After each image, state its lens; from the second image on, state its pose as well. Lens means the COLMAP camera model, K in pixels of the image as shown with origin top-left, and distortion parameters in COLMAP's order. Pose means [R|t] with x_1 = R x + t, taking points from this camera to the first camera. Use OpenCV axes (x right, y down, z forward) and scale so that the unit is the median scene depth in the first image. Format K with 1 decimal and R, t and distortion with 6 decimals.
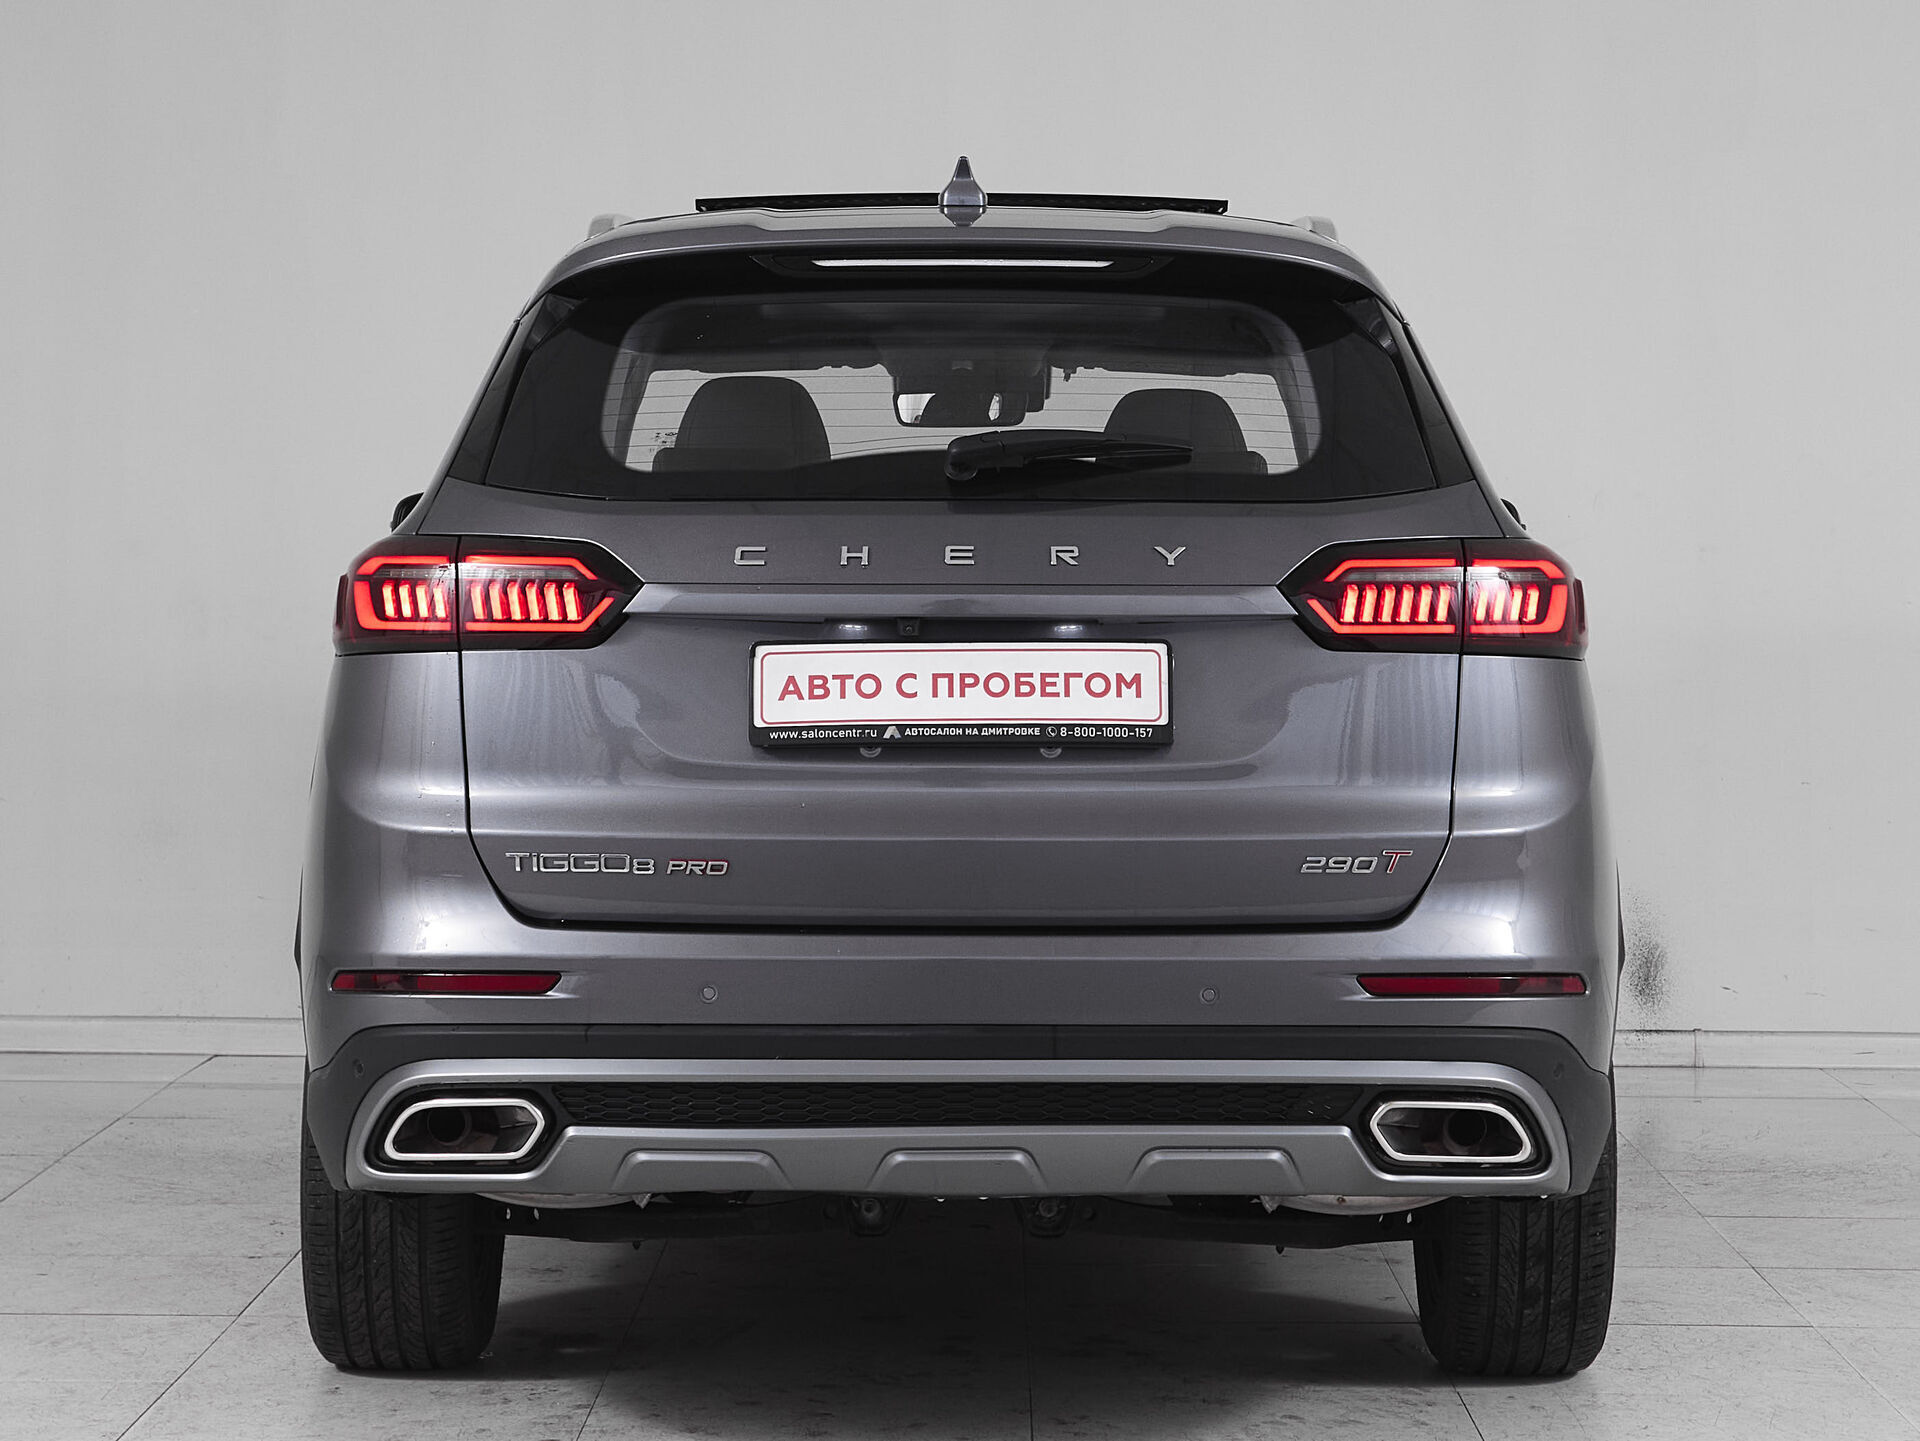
lens RADIAL K [[3868.6, 0, 960.0], [0, 3868.6, 720.5], [0, 0, 1]] dist [0.261641, -0.008146]
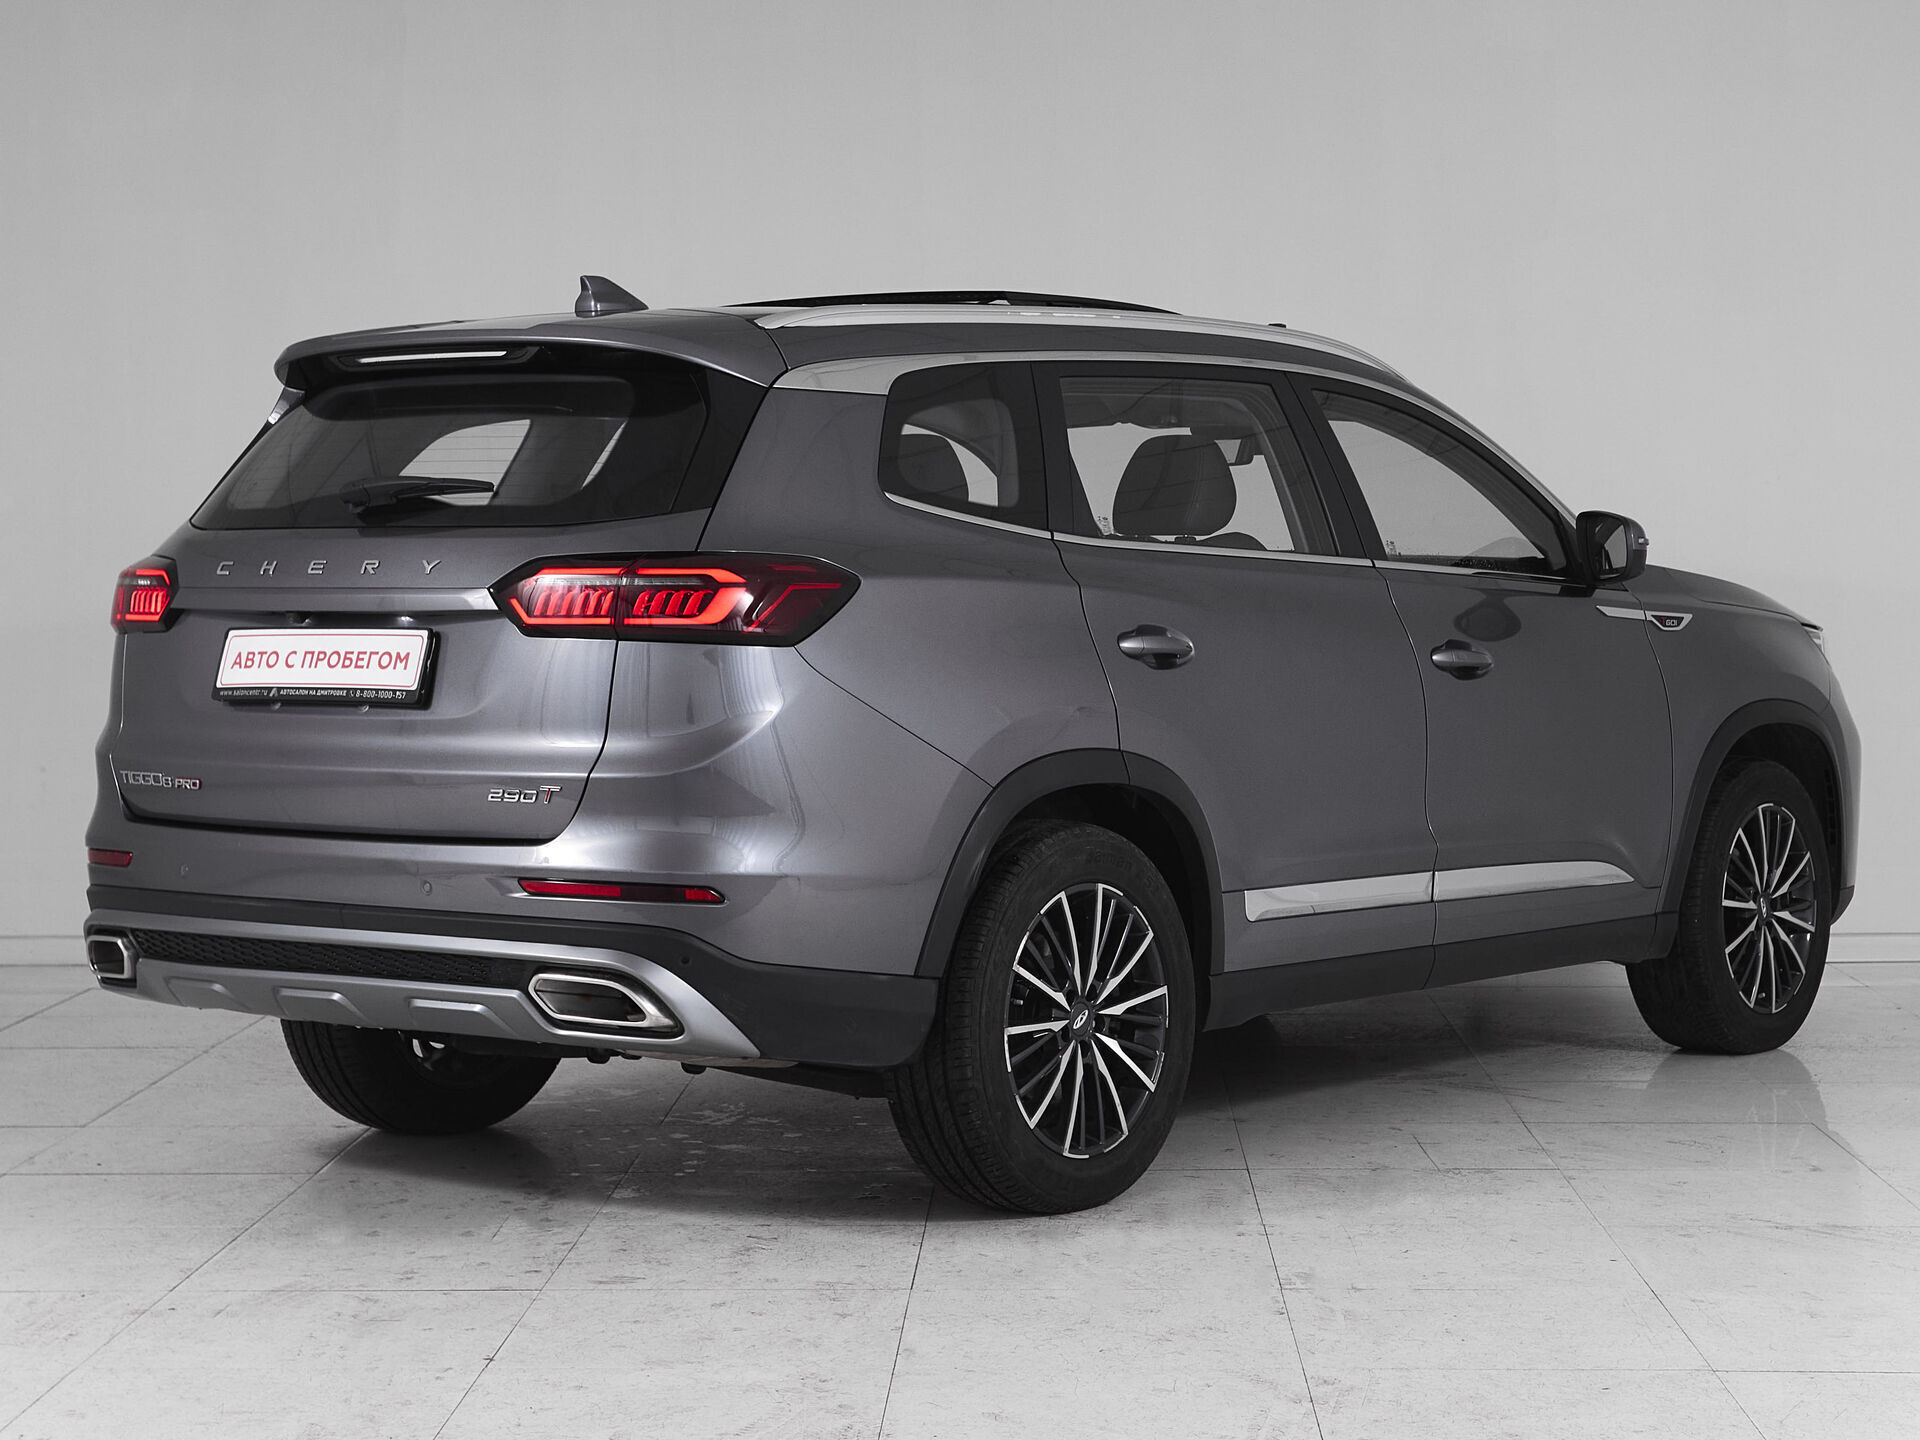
lens RADIAL K [[3868.6, 0, 960.0], [0, 3868.6, 720.0], [0, 0, 1]] dist [0.261641, -0.008146]
pose [[0.765678, 0.018571, -0.642956, 1.086235], [-0.021587, 0.999762, 0.003170, 0.003290], [0.642862, 0.011453, 0.765896, 0.067639]]
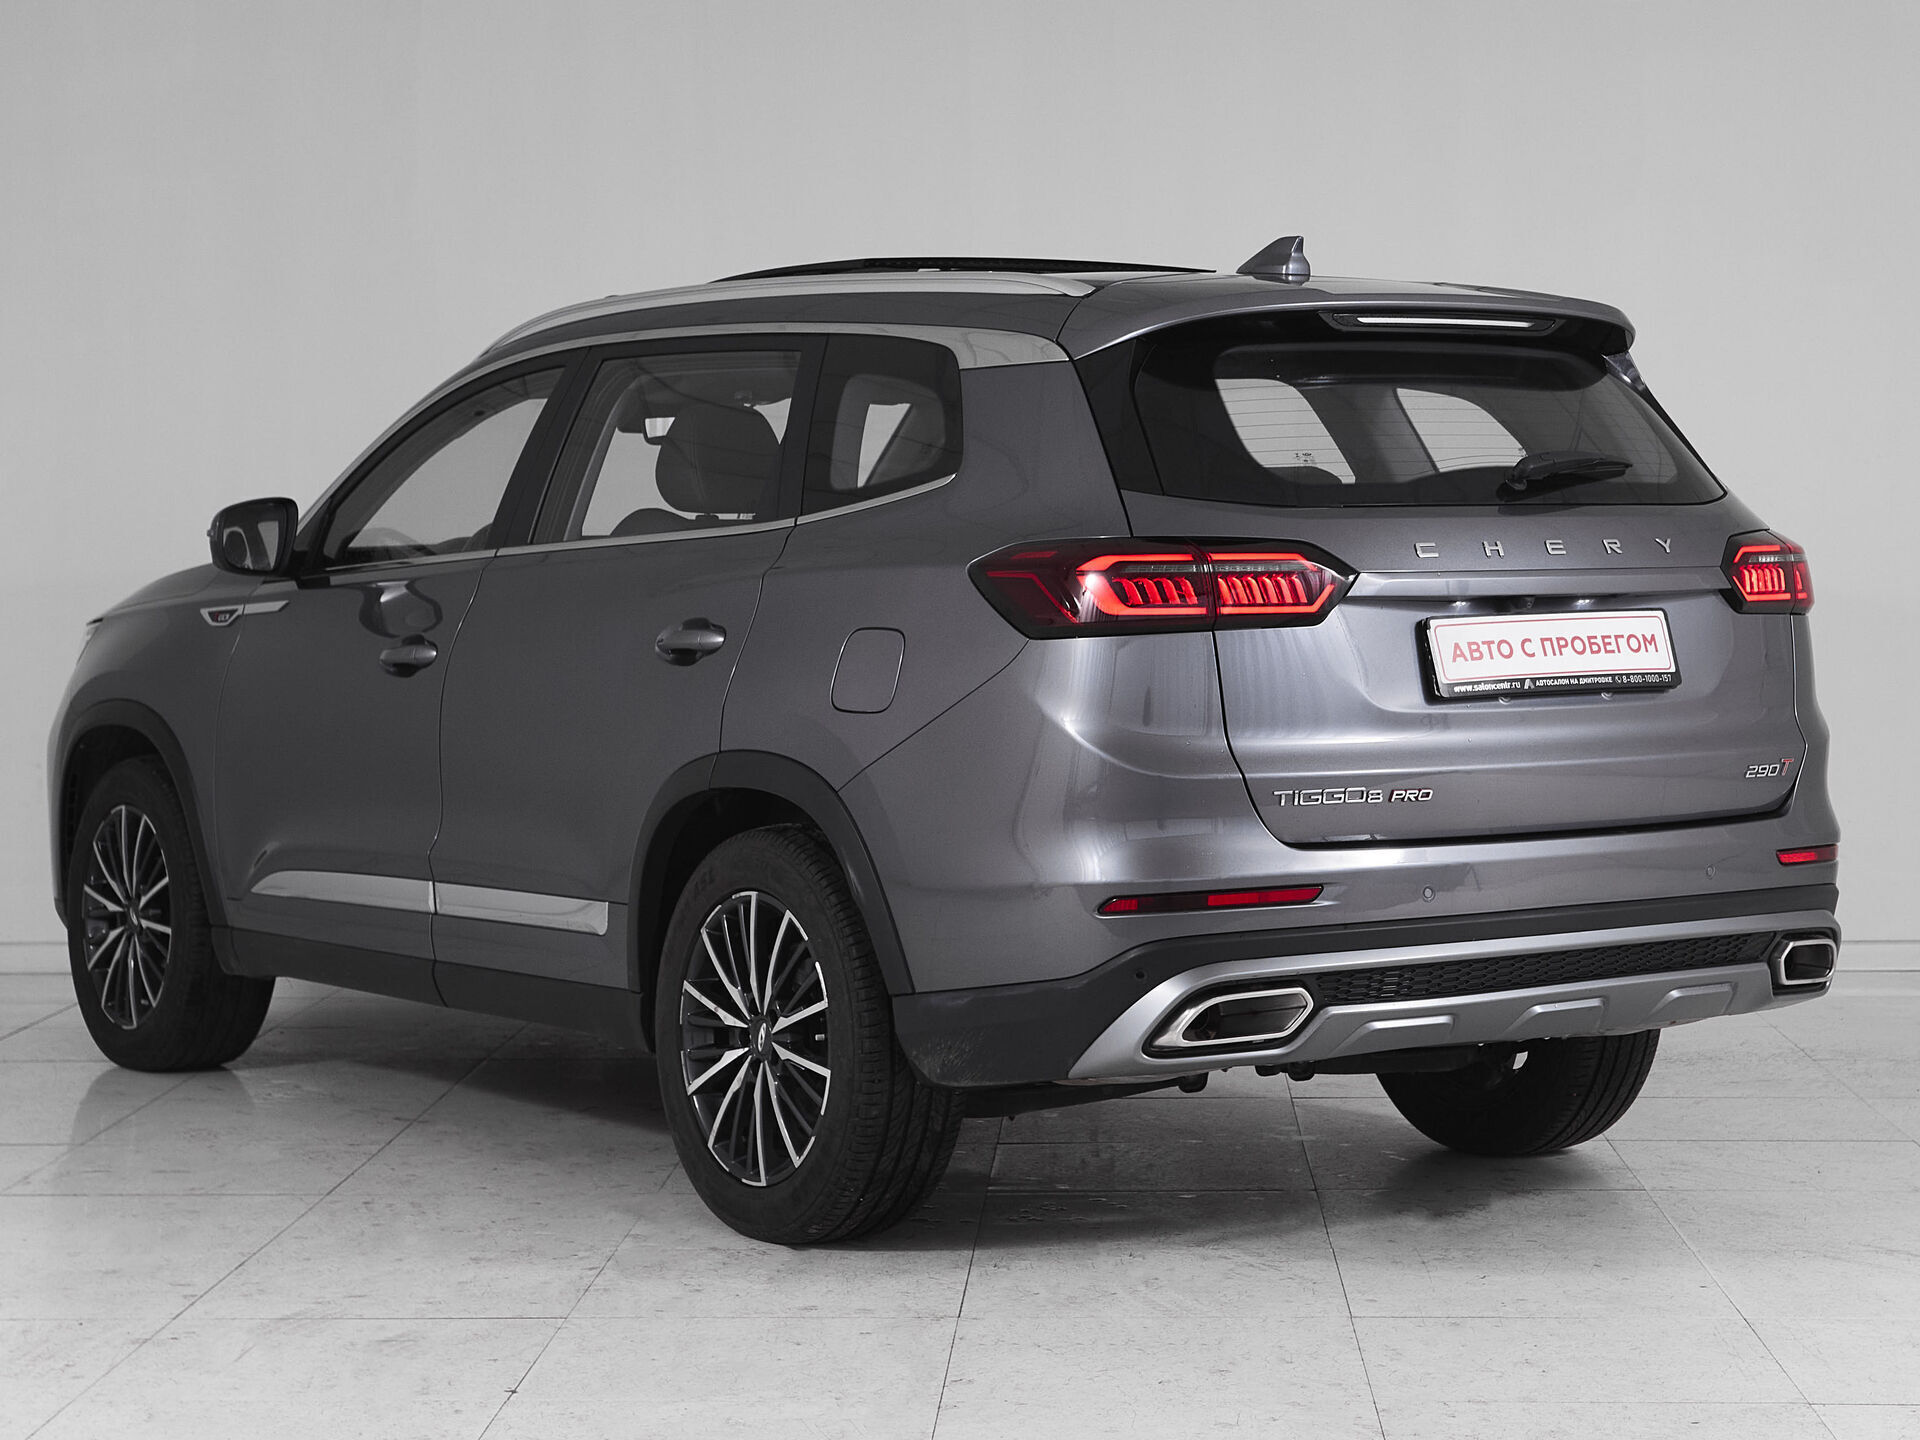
lens RADIAL K [[3901.3, 0, 960.0], [0, 3901.3, 720.0], [0, 0, 1]] dist [0.006328, 0.121016]
pose [[0.833996, -0.037850, 0.550470, -0.891932], [0.040166, 0.999162, 0.007848, -0.002729], [-0.550306, 0.015565, 0.834818, 0.012777]]
